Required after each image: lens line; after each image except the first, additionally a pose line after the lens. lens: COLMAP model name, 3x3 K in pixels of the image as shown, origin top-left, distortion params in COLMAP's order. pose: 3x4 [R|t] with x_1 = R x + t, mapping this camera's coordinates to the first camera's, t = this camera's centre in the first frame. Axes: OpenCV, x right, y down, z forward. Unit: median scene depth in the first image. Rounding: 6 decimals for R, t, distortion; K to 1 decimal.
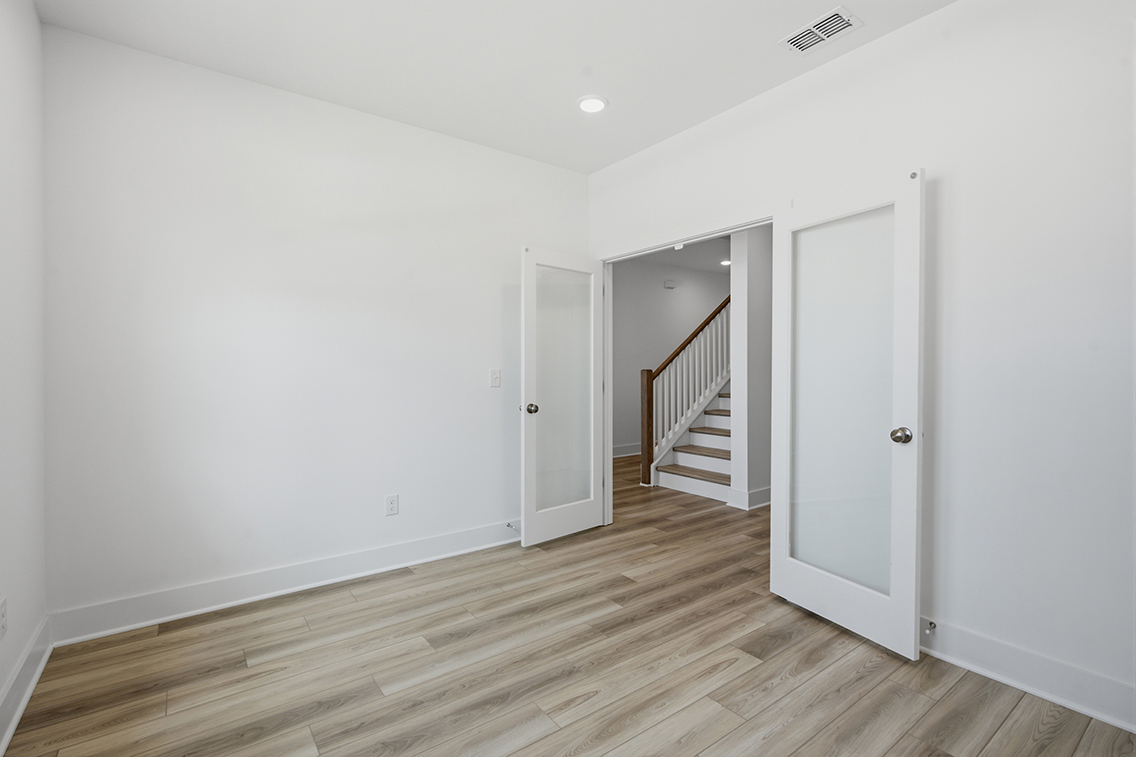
lens RADIAL K [[506.9, 0, 569.3], [0, 506.9, 375.4], [0, 0, 1]] dist [-0.000459, 0.000834]
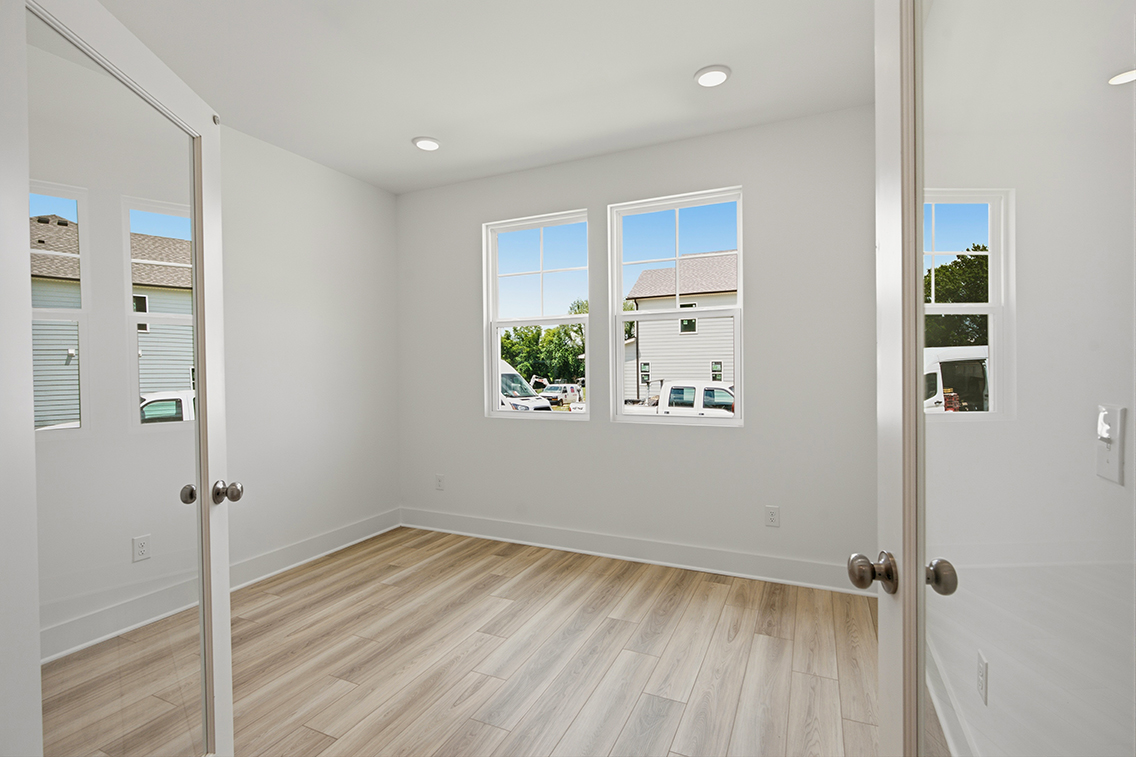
lens RADIAL K [[506.9, 0, 567.9], [0, 506.9, 375.0], [0, 0, 1]] dist [-0.000459, 0.000834]
pose [[-0.872217, 0.015676, -0.488868, 0.341376], [0.005892, 0.999750, 0.021546, -0.057484], [0.489084, 0.015912, -0.872092, 1.983239]]
